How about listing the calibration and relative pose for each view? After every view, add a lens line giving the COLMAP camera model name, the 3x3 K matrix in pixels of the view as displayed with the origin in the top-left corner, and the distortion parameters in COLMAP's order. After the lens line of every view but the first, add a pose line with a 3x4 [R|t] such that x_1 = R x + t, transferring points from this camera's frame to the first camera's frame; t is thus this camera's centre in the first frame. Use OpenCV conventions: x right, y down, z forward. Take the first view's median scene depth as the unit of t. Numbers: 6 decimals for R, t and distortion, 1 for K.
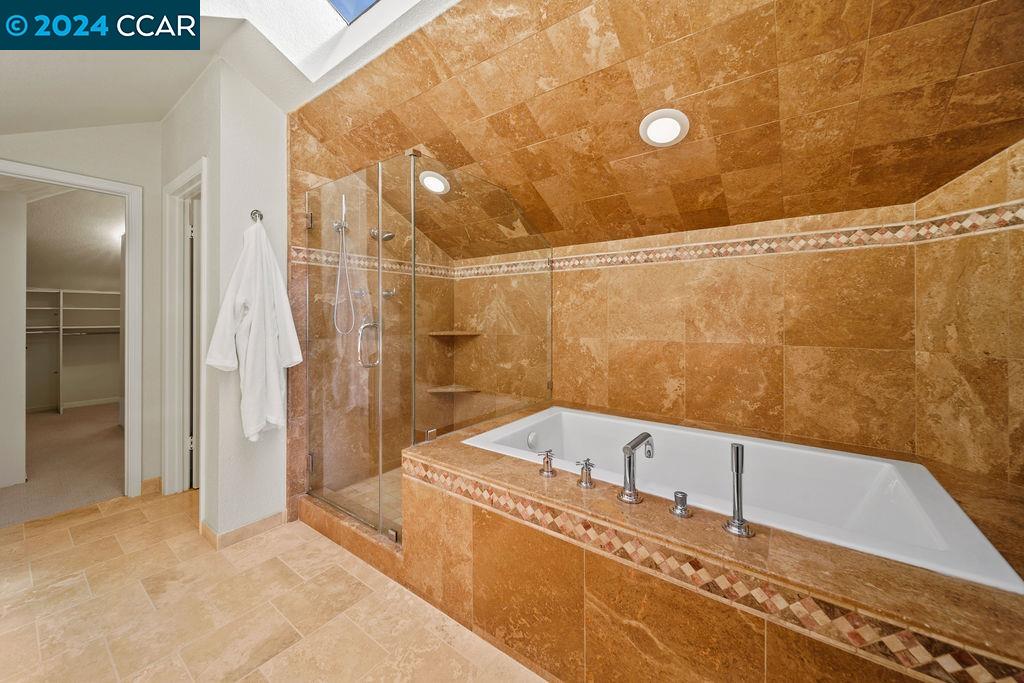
lens RADIAL K [[389.4, 0, 499.8], [0, 389.4, 314.6], [0, 0, 1]] dist [-0.004230, -0.000274]
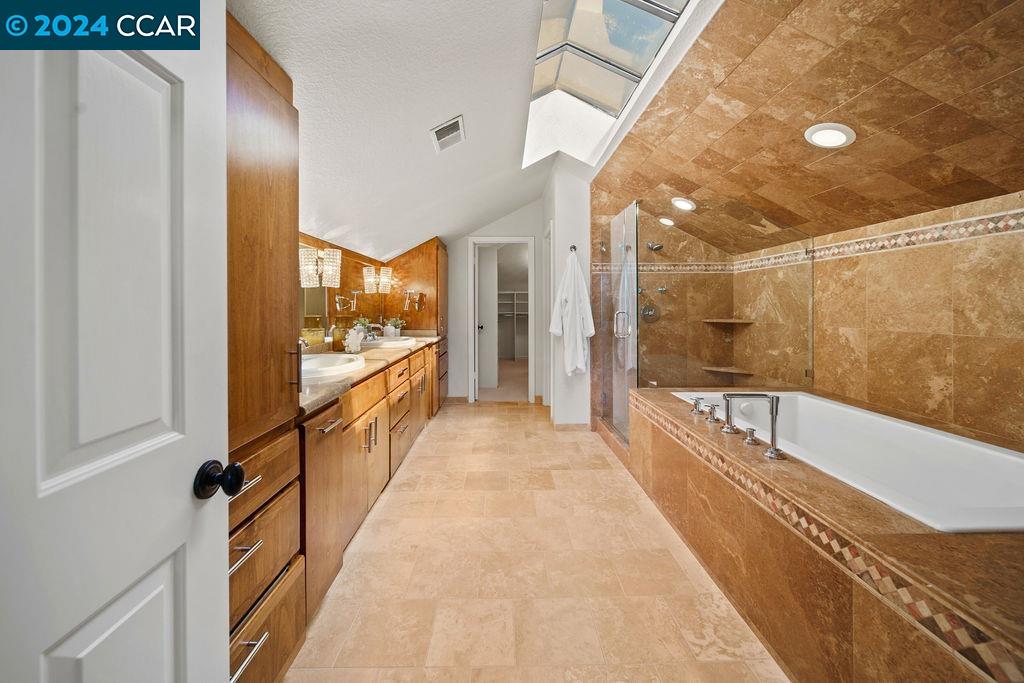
lens RADIAL K [[406.9, 0, 509.7], [0, 406.9, 307.4], [0, 0, 1]] dist [-0.000366, -0.000335]
pose [[0.623176, -0.000599, -0.782082, 0.577053], [0.005988, 0.999974, 0.004006, -0.000037], [0.782059, -0.007180, 0.623163, -0.333478]]
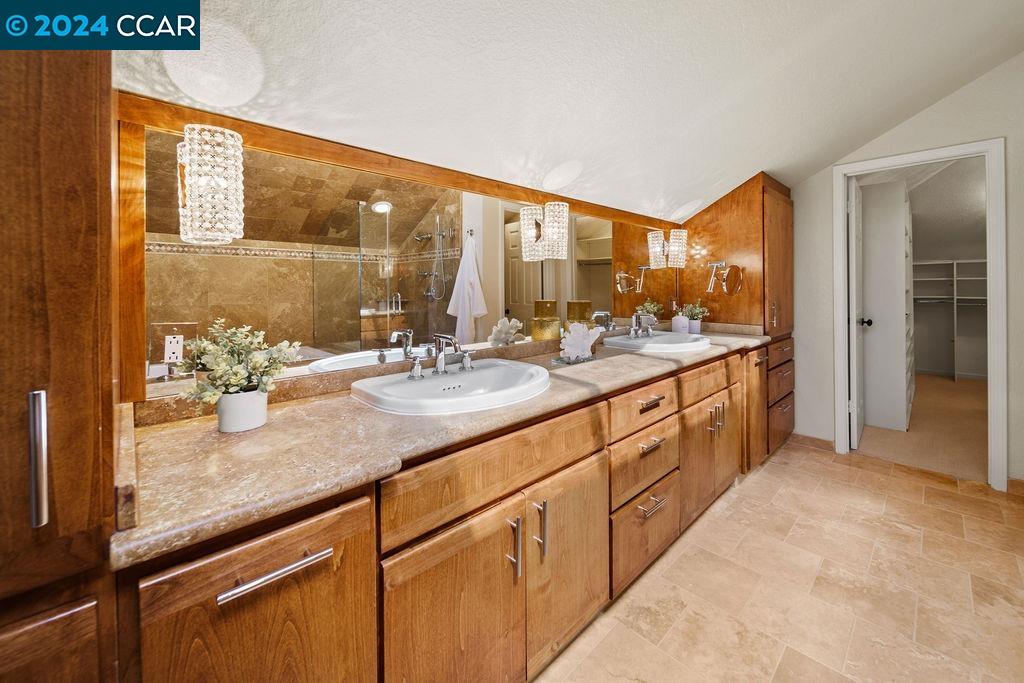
lens RADIAL K [[406.9, 0, 541.6], [0, 406.9, 287.7], [0, 0, 1]] dist [-0.000366, -0.000335]
pose [[-0.116616, -0.001259, -0.993176, 0.111863], [0.008784, 0.999959, -0.002299, 0.000745], [0.993138, -0.008992, -0.116601, 0.082479]]
